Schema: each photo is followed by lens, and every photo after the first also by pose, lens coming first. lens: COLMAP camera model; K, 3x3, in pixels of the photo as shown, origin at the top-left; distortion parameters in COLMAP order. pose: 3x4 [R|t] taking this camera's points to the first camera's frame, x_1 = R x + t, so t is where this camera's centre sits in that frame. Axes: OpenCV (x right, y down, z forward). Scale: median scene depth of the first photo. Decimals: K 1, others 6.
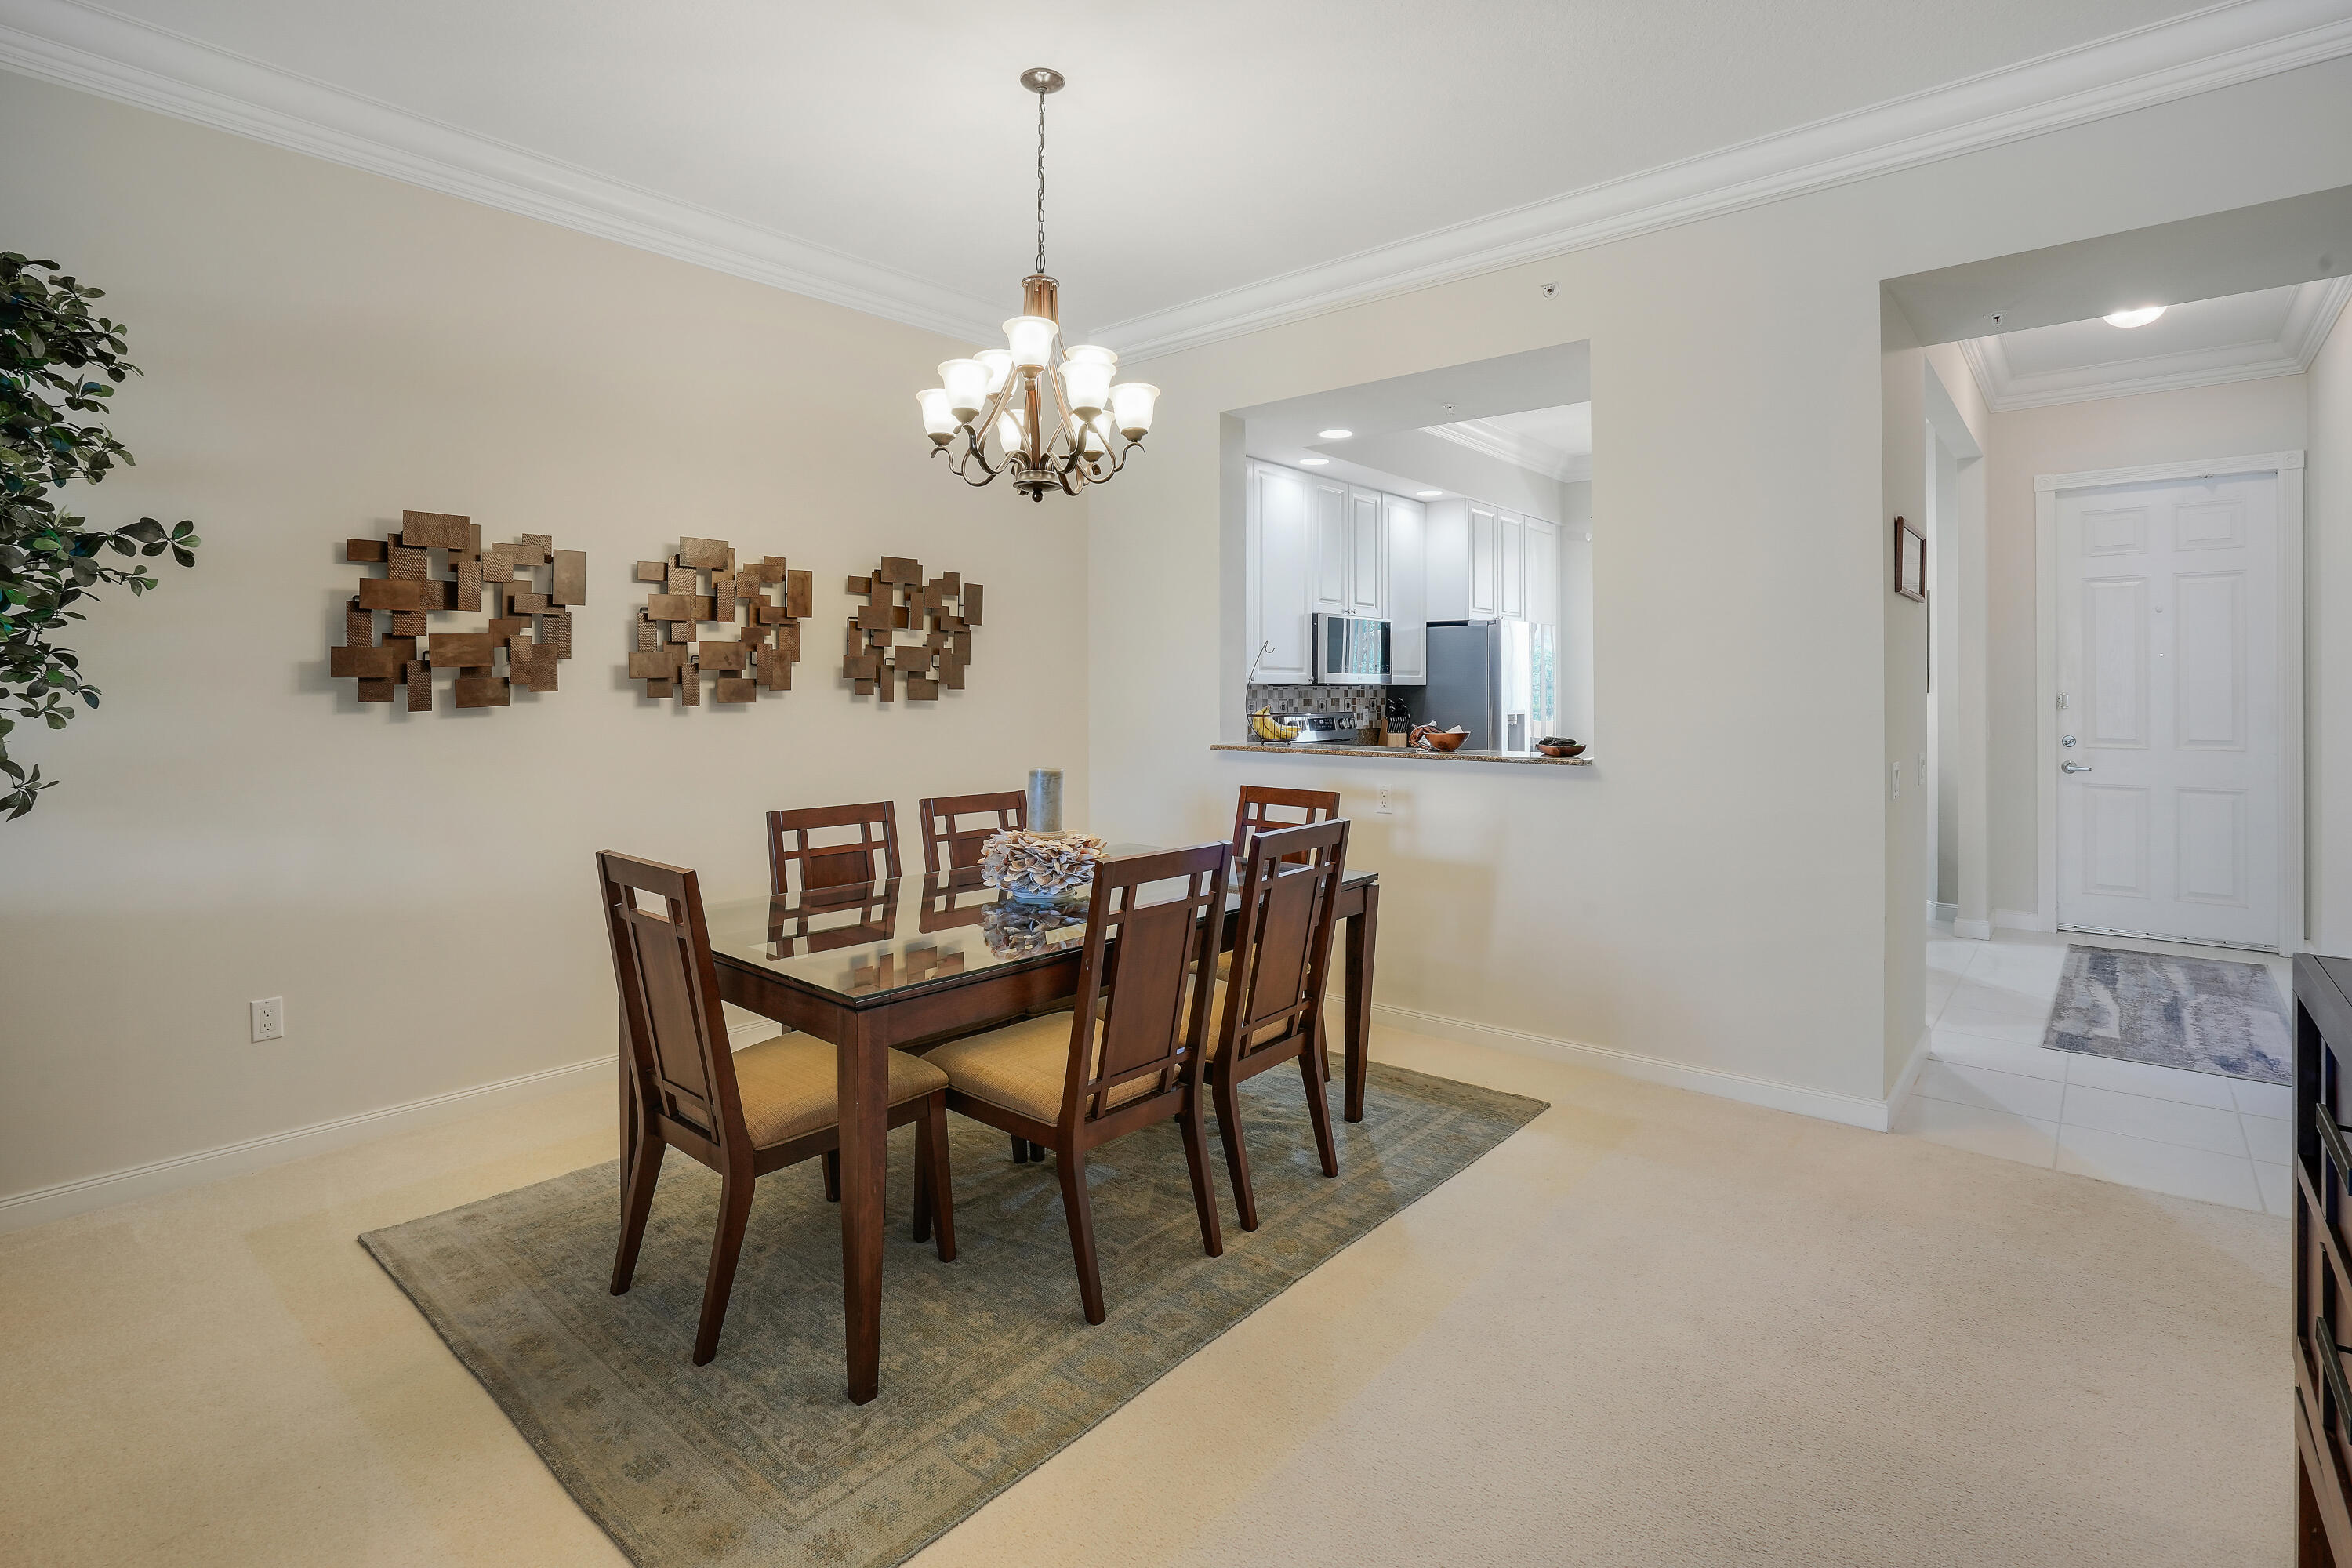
lens RADIAL K [[1139.3, 0, 1179.2], [0, 1139.3, 741.5], [0, 0, 1]] dist [-0.017883, 0.000021]
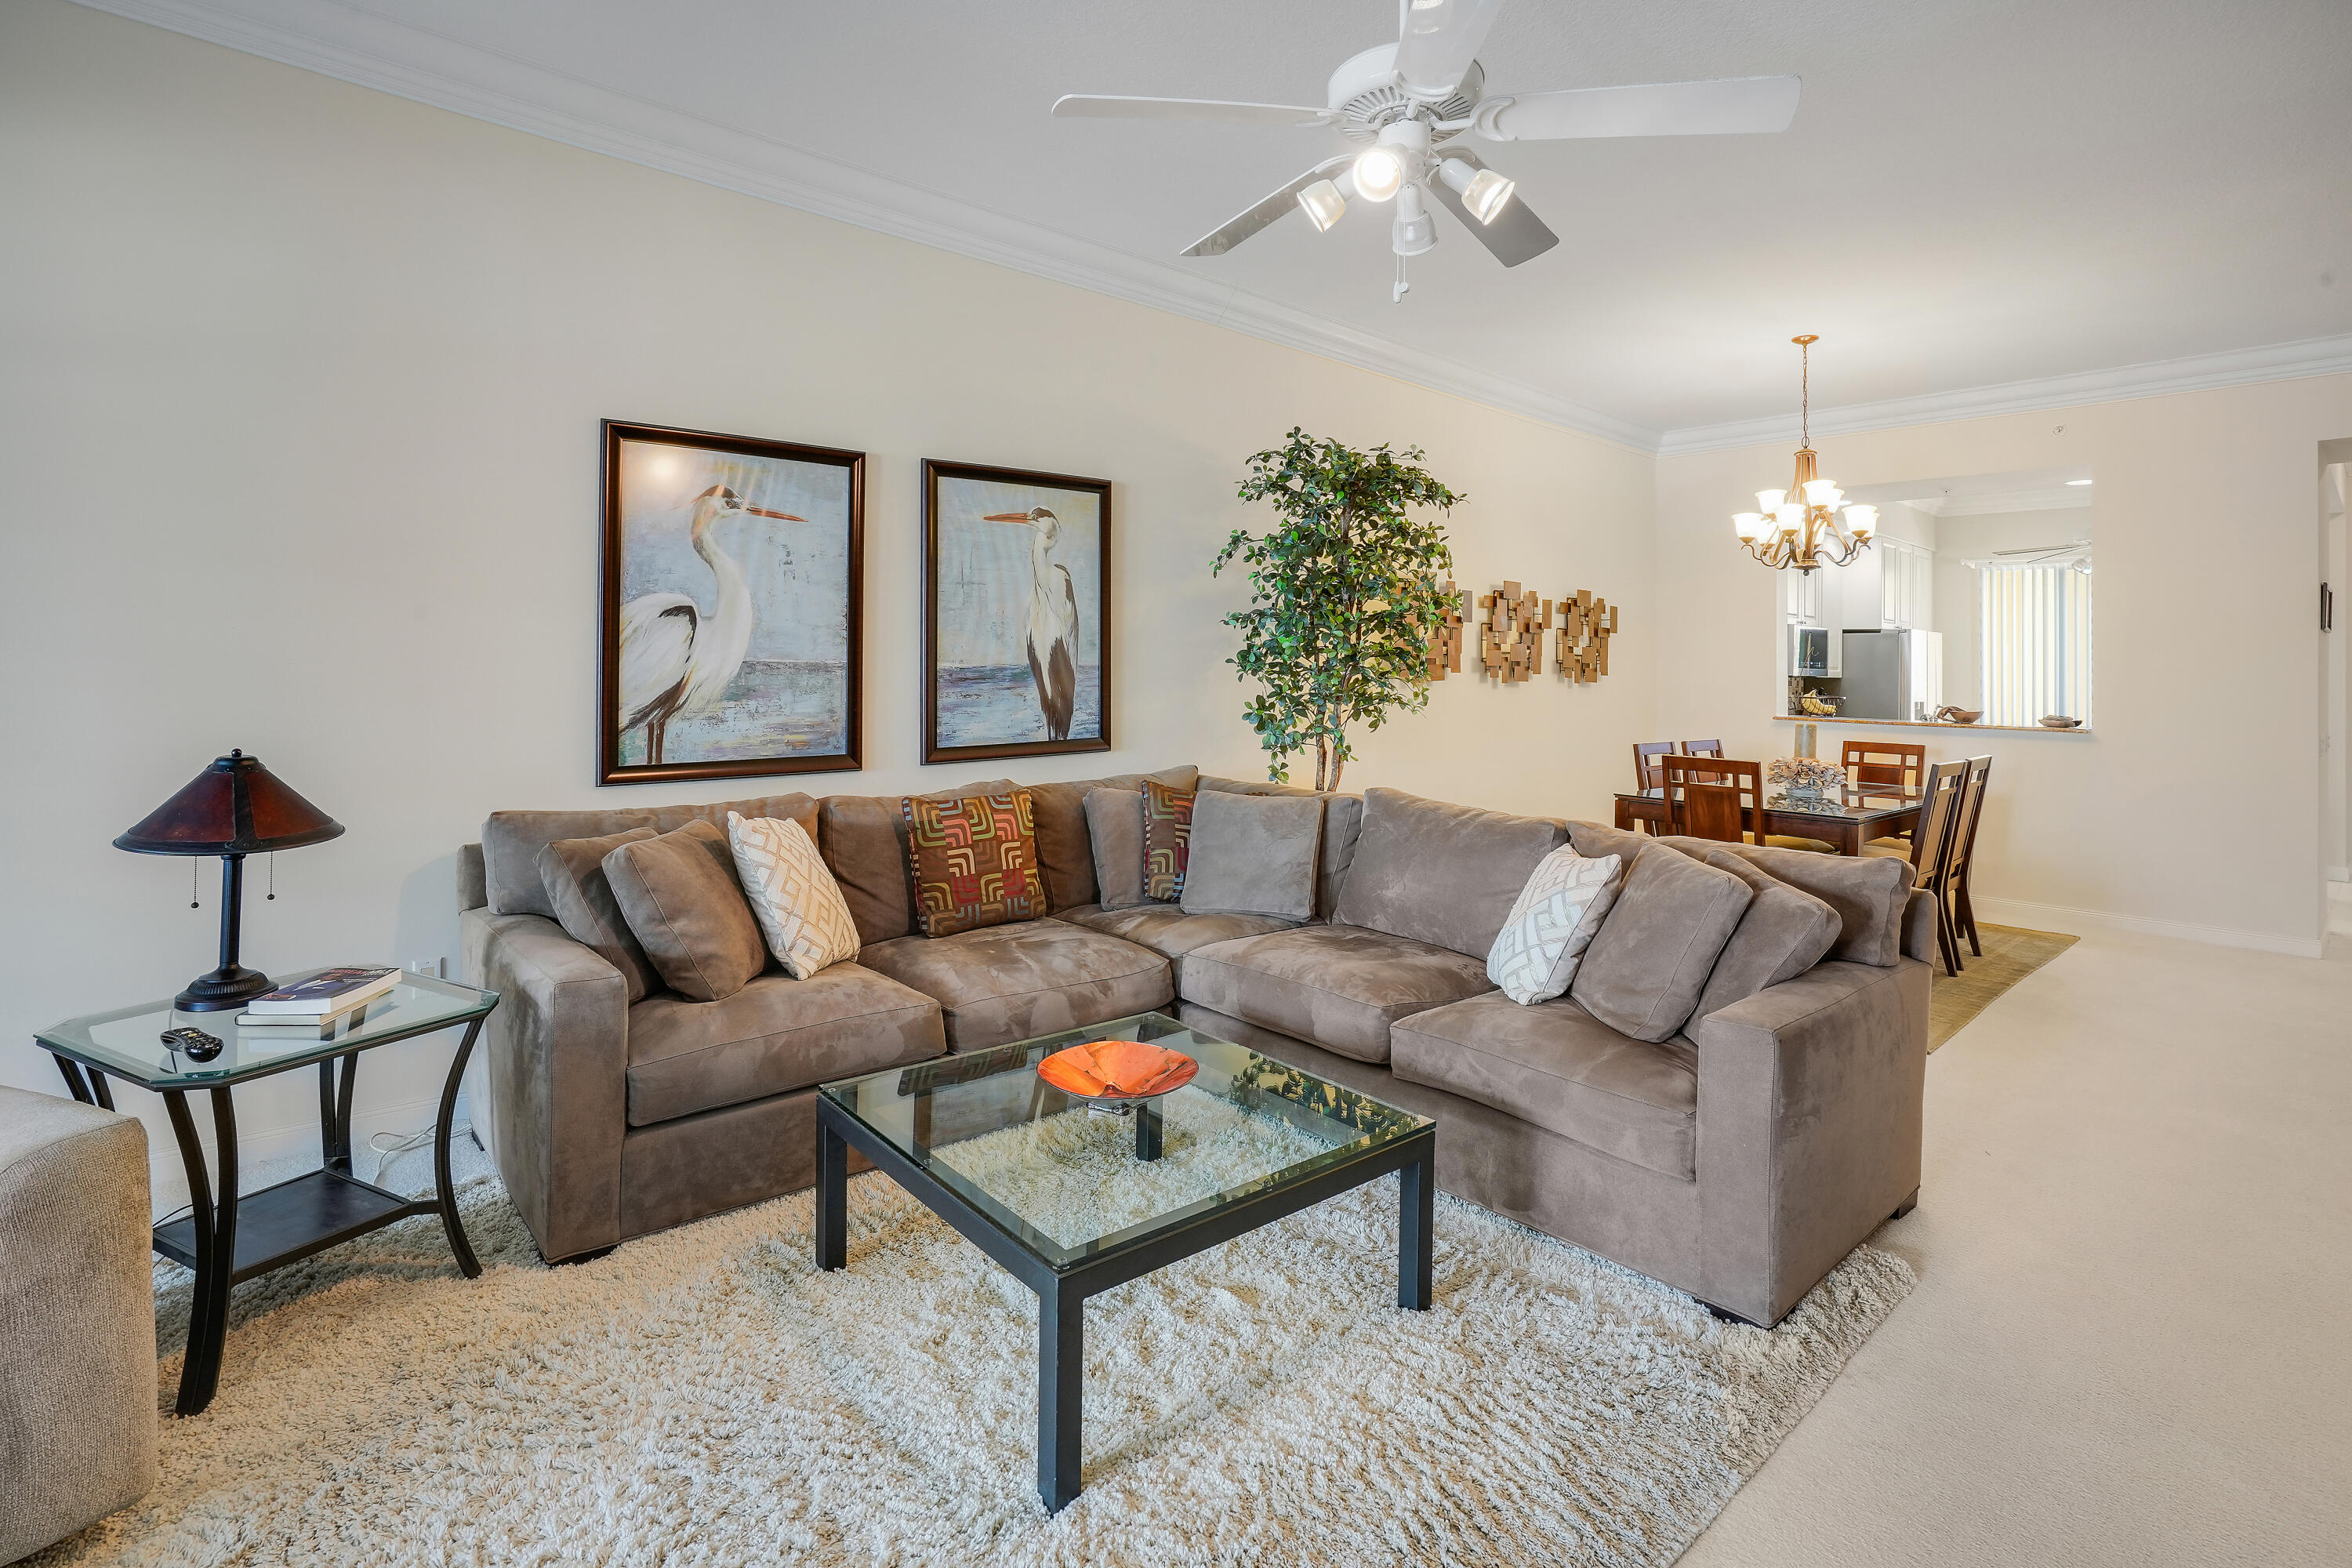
lens RADIAL K [[1136.5, 0, 1180.1], [0, 1136.5, 688.1], [0, 0, 1]] dist [-0.042600, 0.017763]
pose [[0.989827, 0.023226, -0.140368, -0.435775], [-0.027750, 0.999154, -0.030359, 0.026760], [0.139545, 0.033945, 0.989634, -0.454580]]
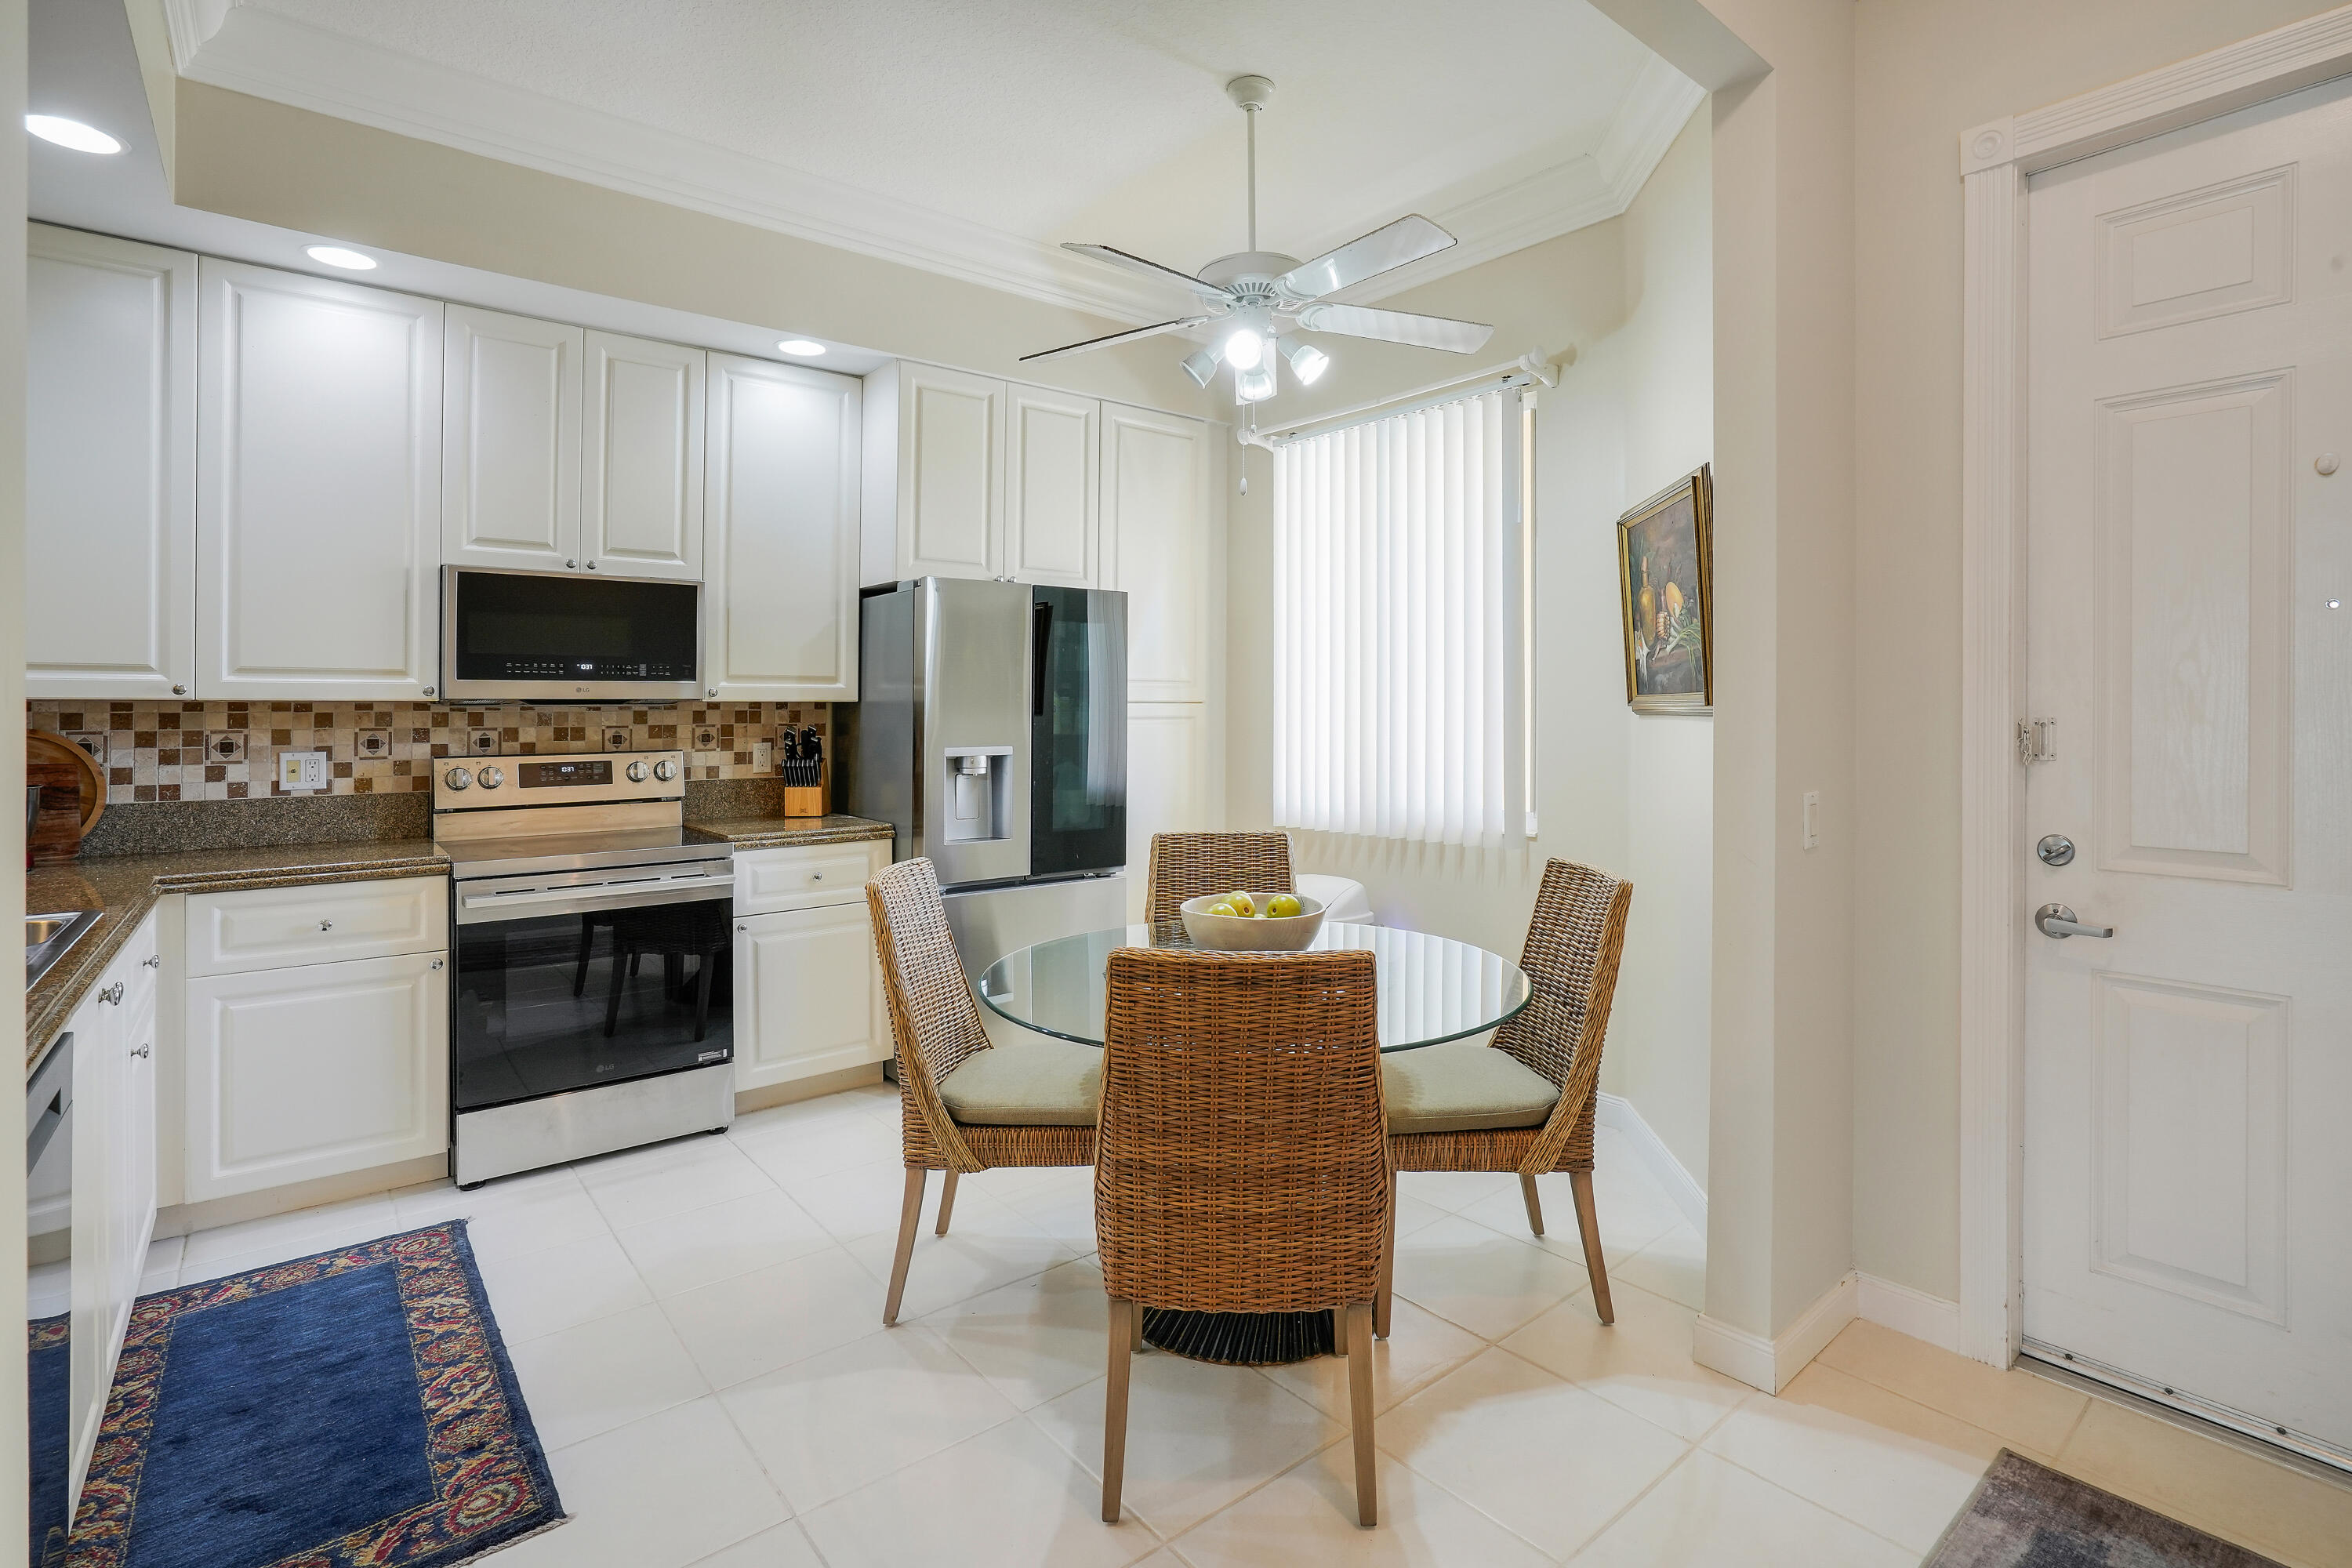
lens RADIAL K [[1151.5, 0, 1181.8], [0, 1151.5, 735.9], [0, 0, 1]] dist [0.000429, 0.000164]
pose [[0.980275, 0.003437, -0.197609, 0.612627], [-0.007947, 0.999726, -0.022031, -0.027610], [0.197479, 0.023167, 0.980033, 0.607097]]
